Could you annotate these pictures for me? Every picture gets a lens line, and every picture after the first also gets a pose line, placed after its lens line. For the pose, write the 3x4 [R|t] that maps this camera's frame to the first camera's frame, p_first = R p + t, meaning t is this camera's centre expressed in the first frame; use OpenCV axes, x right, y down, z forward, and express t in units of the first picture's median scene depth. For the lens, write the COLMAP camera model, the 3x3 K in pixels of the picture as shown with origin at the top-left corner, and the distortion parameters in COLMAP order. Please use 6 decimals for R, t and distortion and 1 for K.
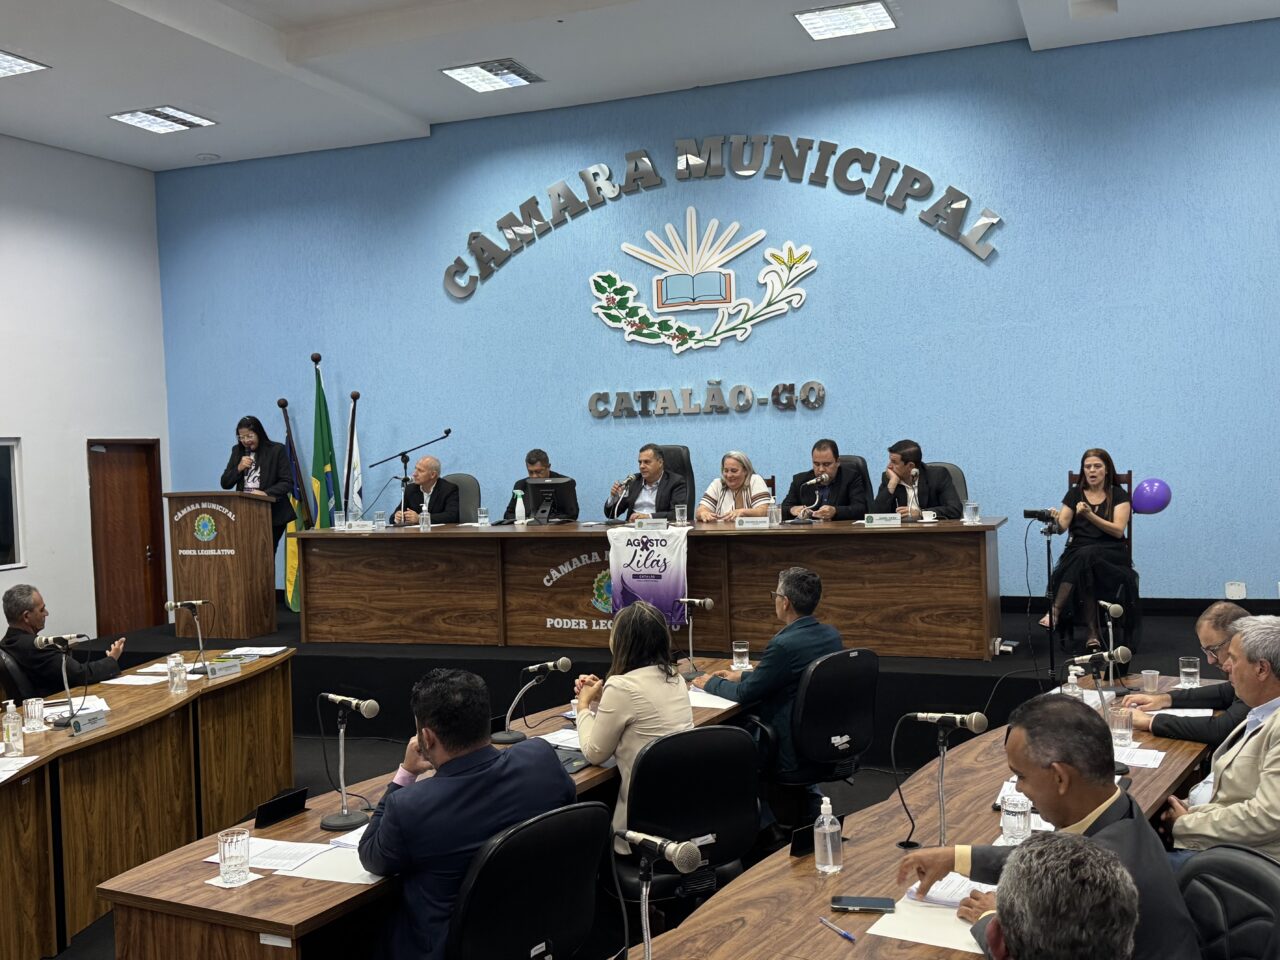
lens RADIAL K [[1288.0, 0, 646.6], [0, 1288.0, 502.2], [0, 0, 1]] dist [0.054203, 0.000000]
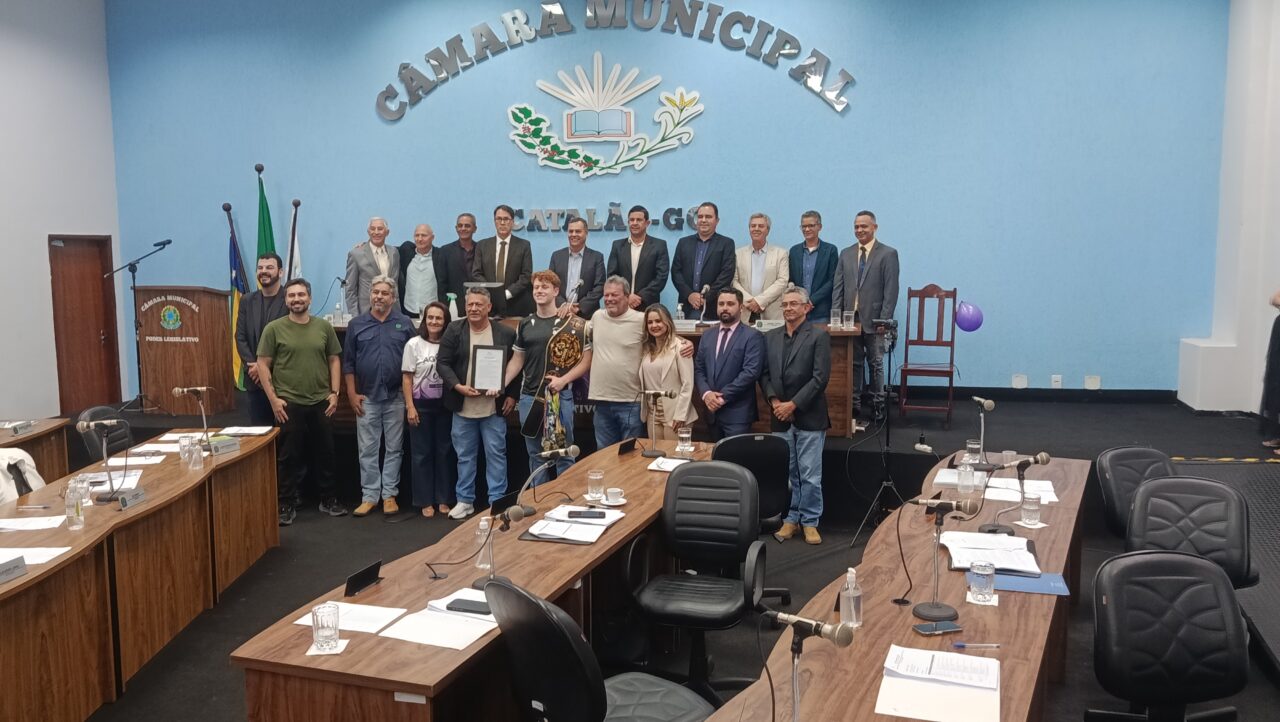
lens RADIAL K [[1047.0, 0, 655.4], [0, 1047.0, 394.5], [0, 0, 1]] dist [0.041294, -0.065638]
pose [[0.986624, 0.006614, 0.162877, -0.071023], [-0.022139, 0.995356, 0.093687, -0.009106], [-0.161501, -0.096040, 0.982188, 0.019686]]
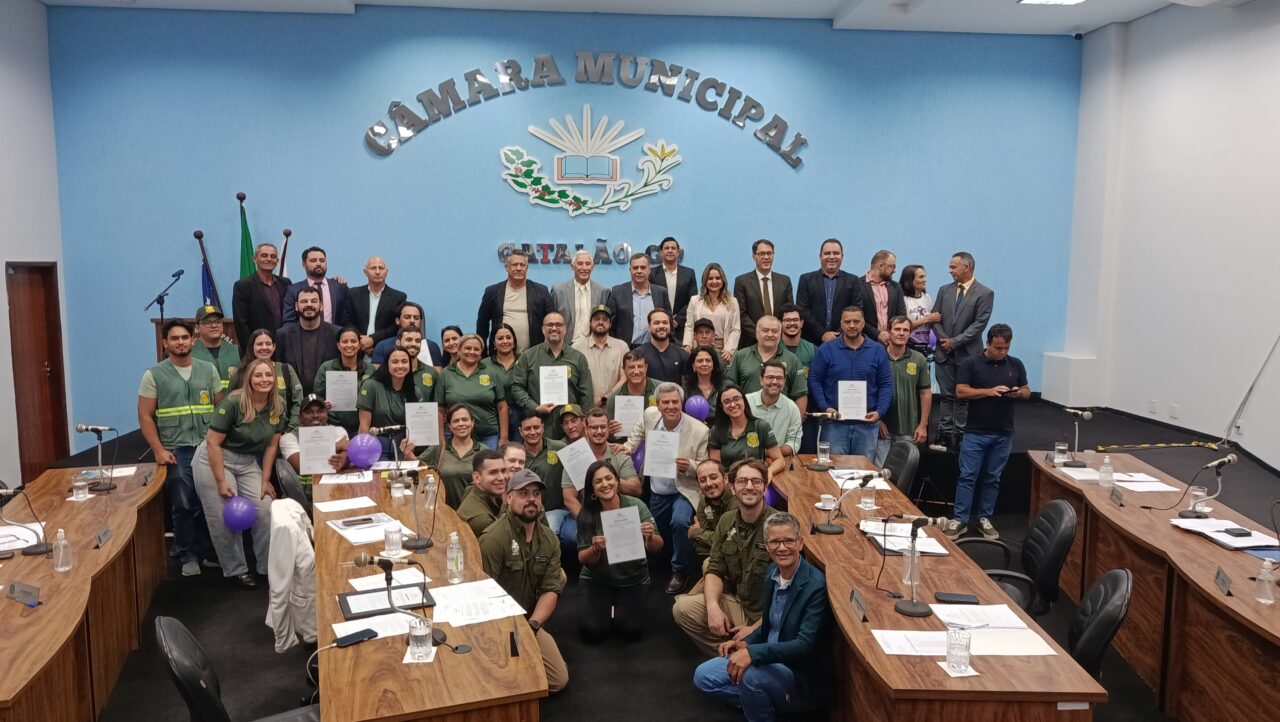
lens RADIAL K [[902.9, 0, 667.0], [0, 902.9, 398.7], [0, 0, 1]] dist [0.016137, -0.013564]
pose [[0.886428, -0.027375, 0.462057, -0.341547], [-0.017070, 0.995637, 0.091737, -0.016840], [-0.462553, -0.089205, 0.882093, 0.129345]]
